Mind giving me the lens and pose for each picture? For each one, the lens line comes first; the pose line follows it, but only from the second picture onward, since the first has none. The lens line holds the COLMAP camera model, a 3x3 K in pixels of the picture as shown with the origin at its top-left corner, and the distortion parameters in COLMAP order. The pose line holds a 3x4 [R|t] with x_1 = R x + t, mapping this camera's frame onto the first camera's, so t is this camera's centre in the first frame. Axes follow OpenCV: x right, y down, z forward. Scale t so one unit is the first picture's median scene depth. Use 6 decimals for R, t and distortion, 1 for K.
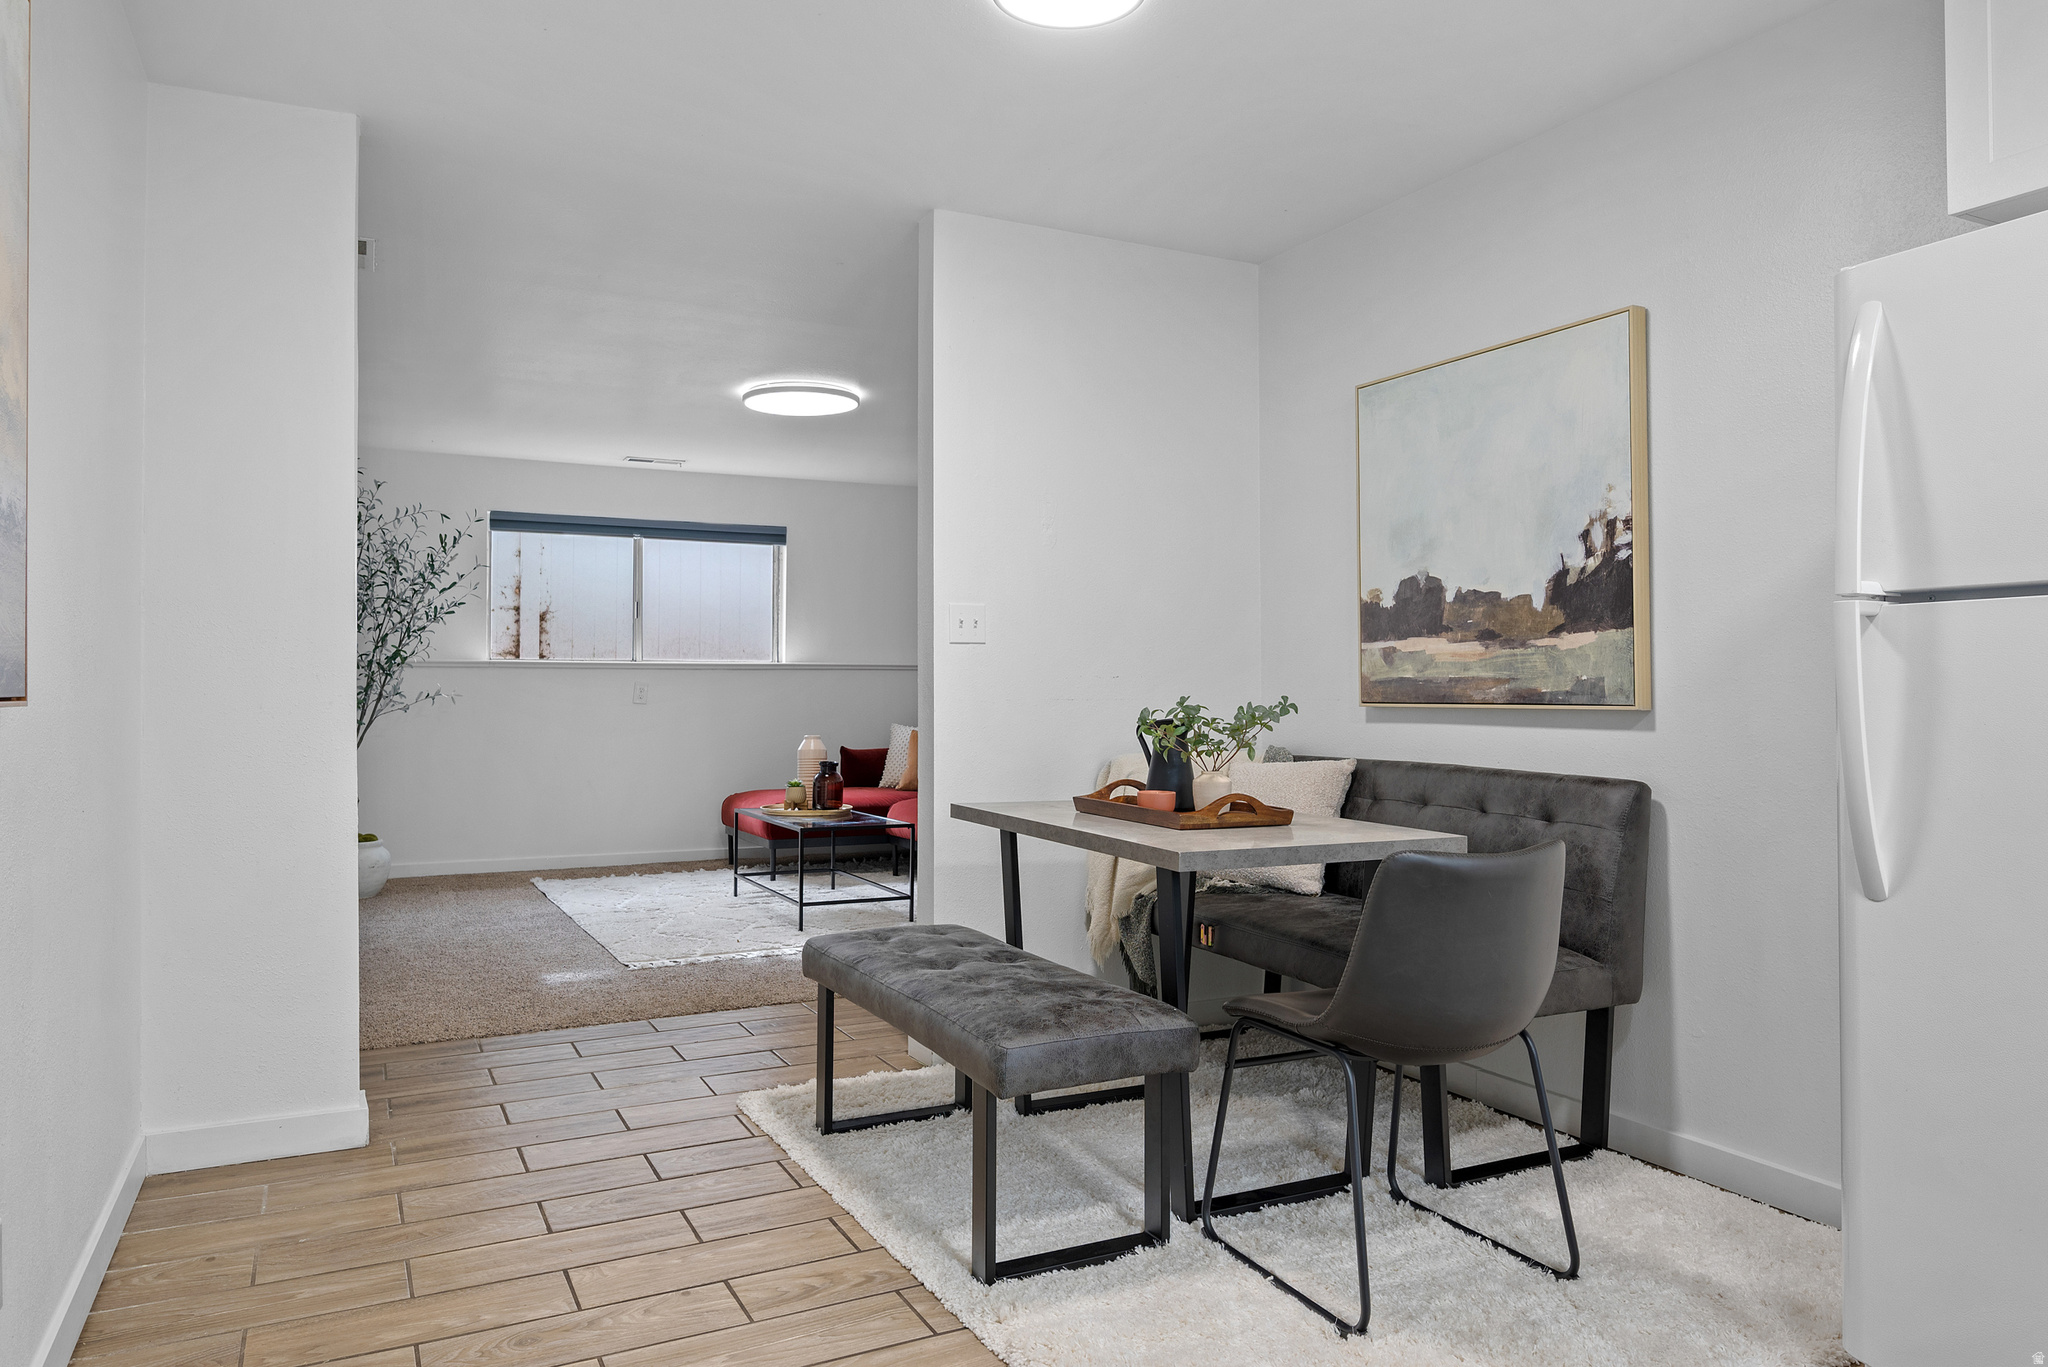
lens RADIAL K [[1356.3, 0, 1025.3], [0, 1356.3, 653.4], [0, 0, 1]] dist [0.008497, -0.059975]
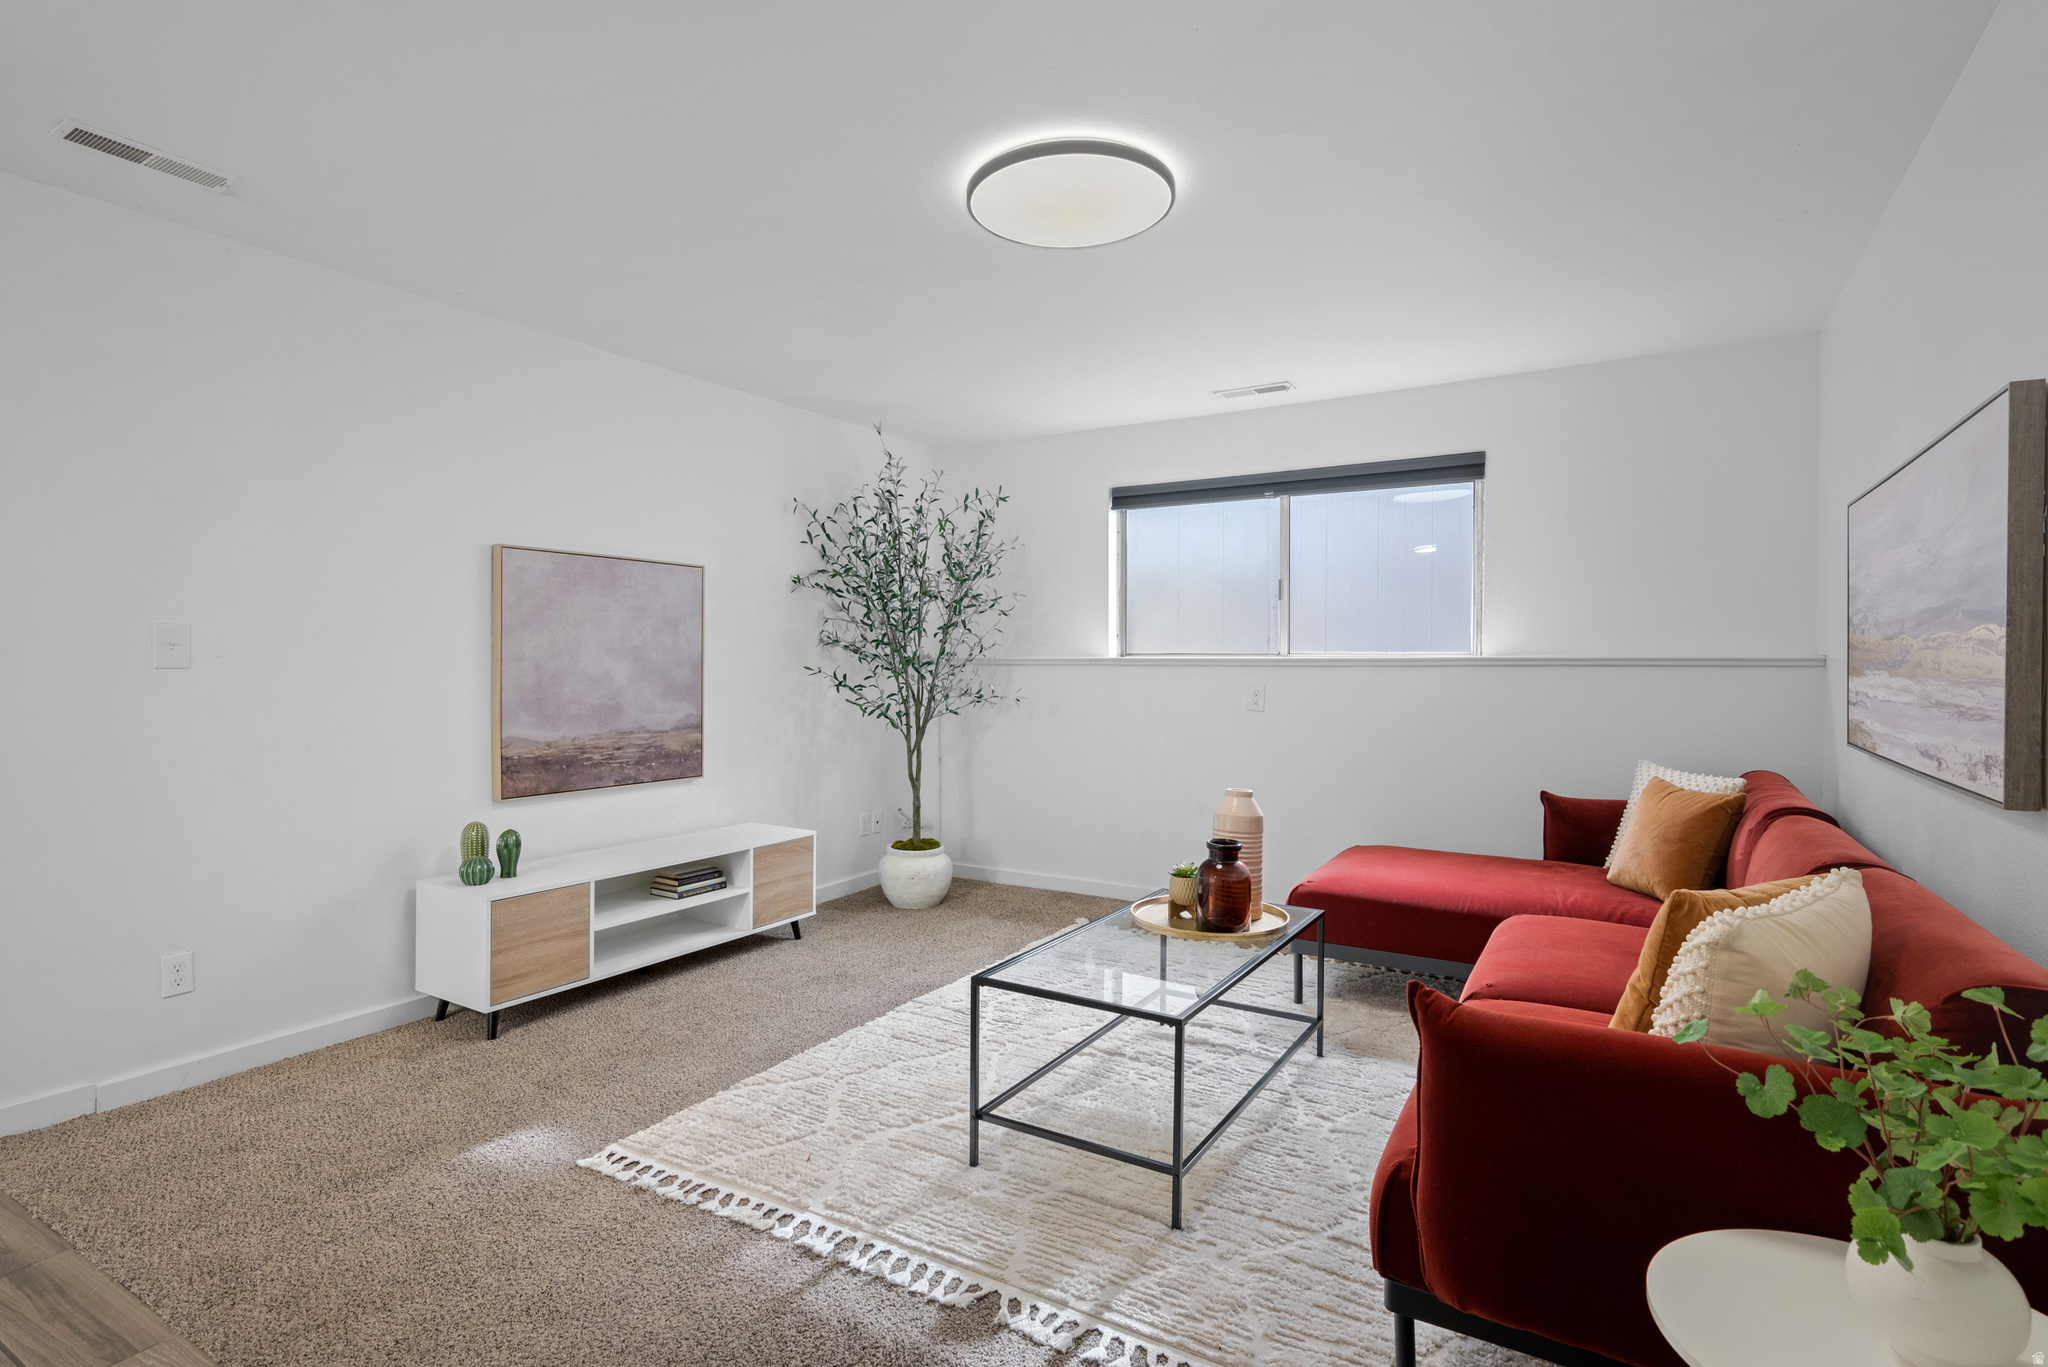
lens RADIAL K [[966.3, 0, 1021.0], [0, 966.3, 676.2], [0, 0, 1]] dist [-0.033747, 0.000011]
pose [[0.519846, 0.017248, -0.854086, 0.291126], [0.019026, 0.999314, 0.031761, -0.005024], [0.854048, -0.032761, 0.519162, 1.461890]]
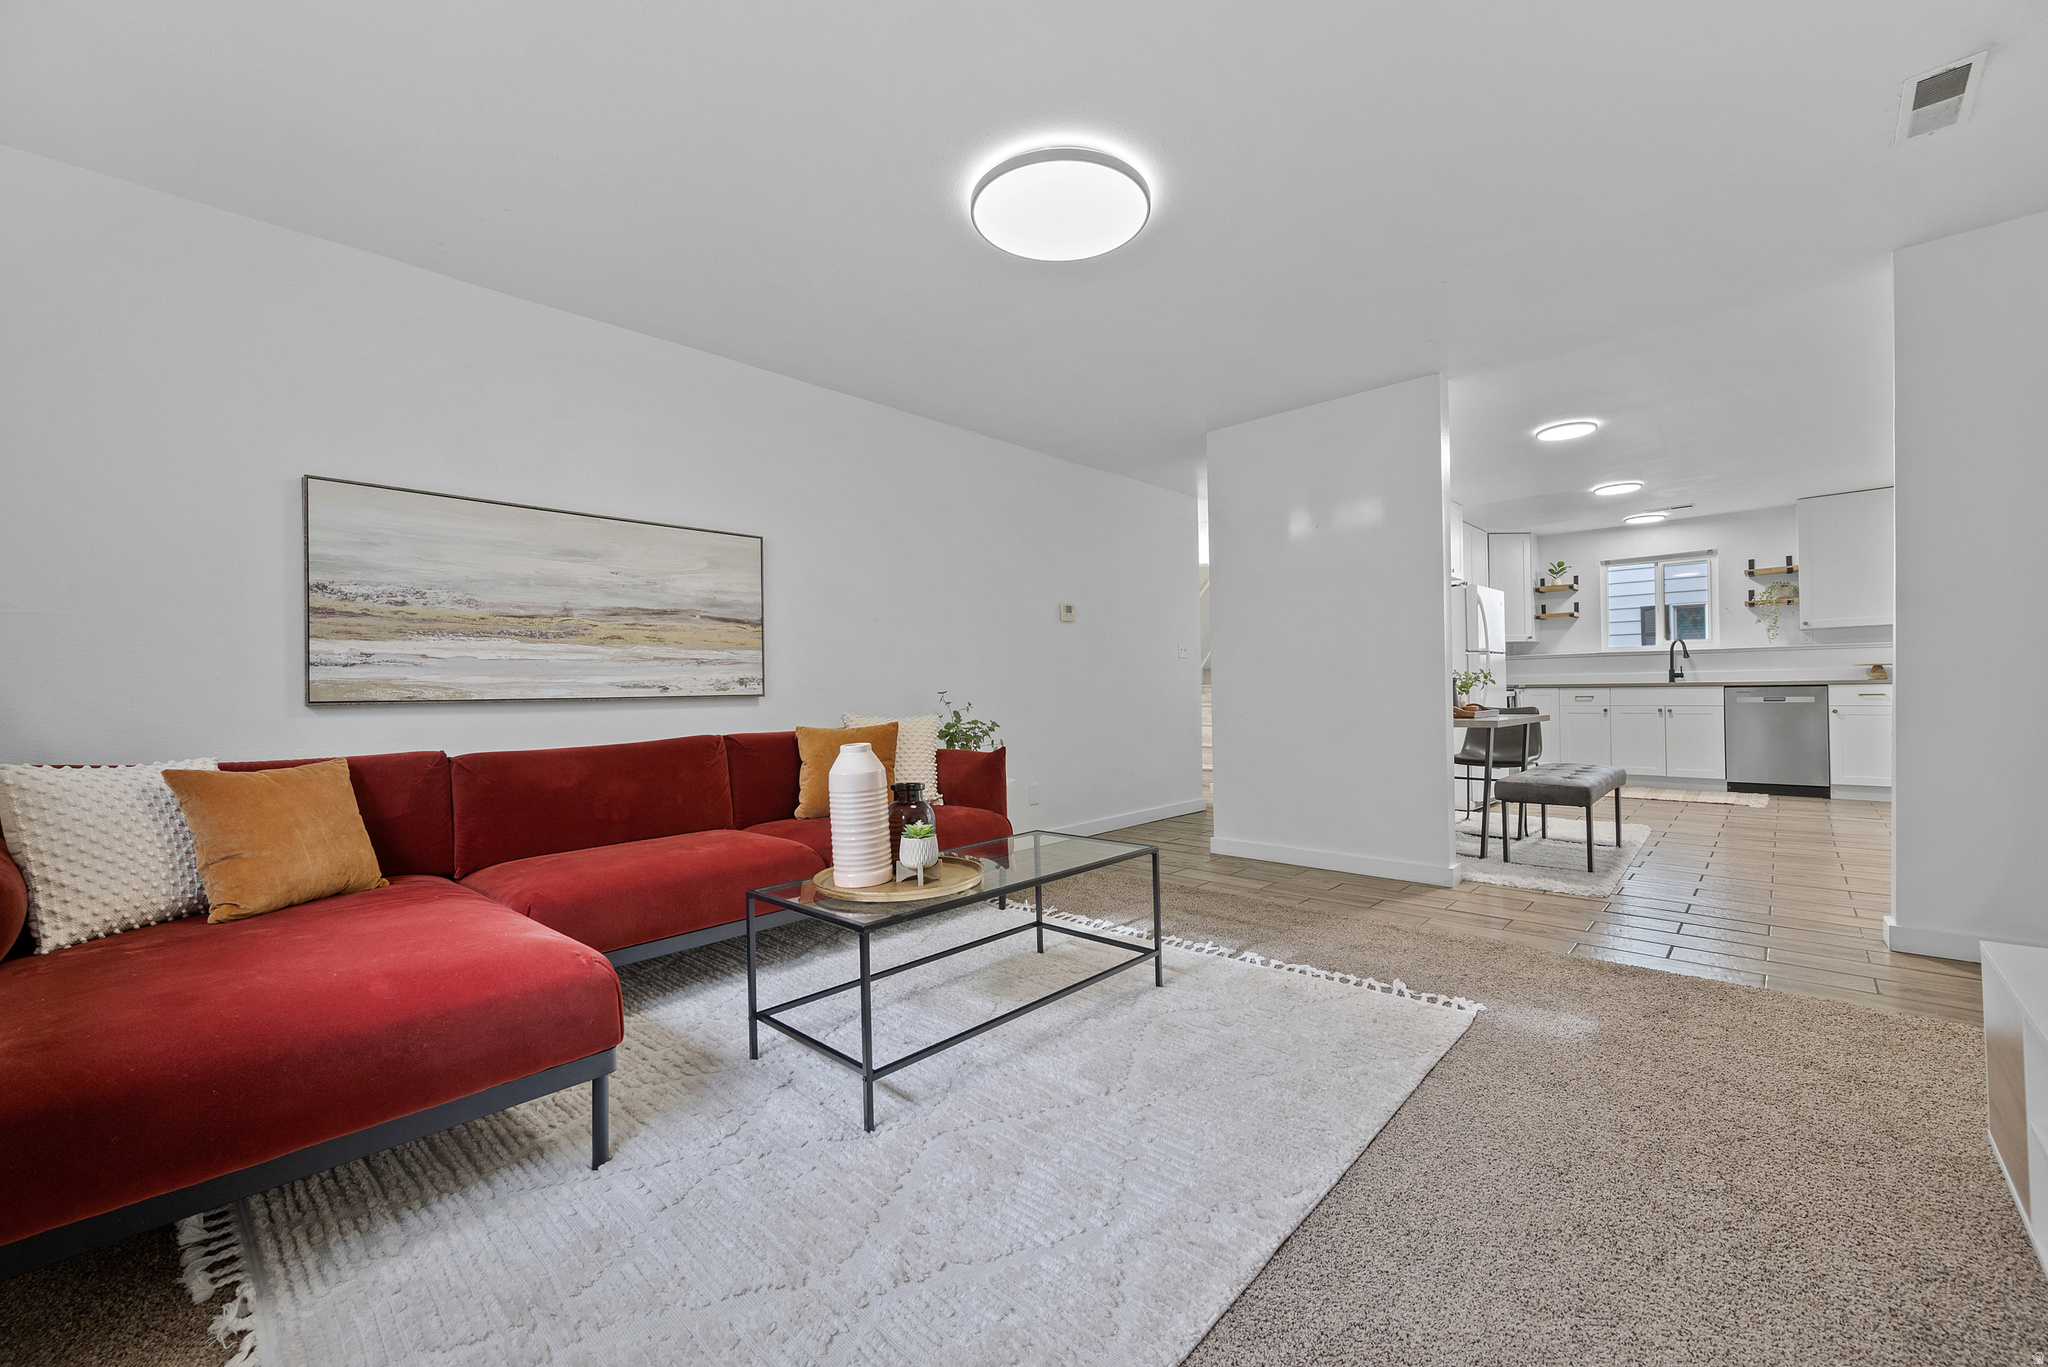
lens RADIAL K [[805.1, 0, 1025.6], [0, 805.1, 684.4], [0, 0, 1]] dist [-0.000281, -0.000015]
pose [[-0.347830, 0.011247, 0.937490, -0.973509], [-0.006072, 0.999880, -0.014249, 0.084882], [-0.937538, -0.010649, -0.347720, 2.161846]]
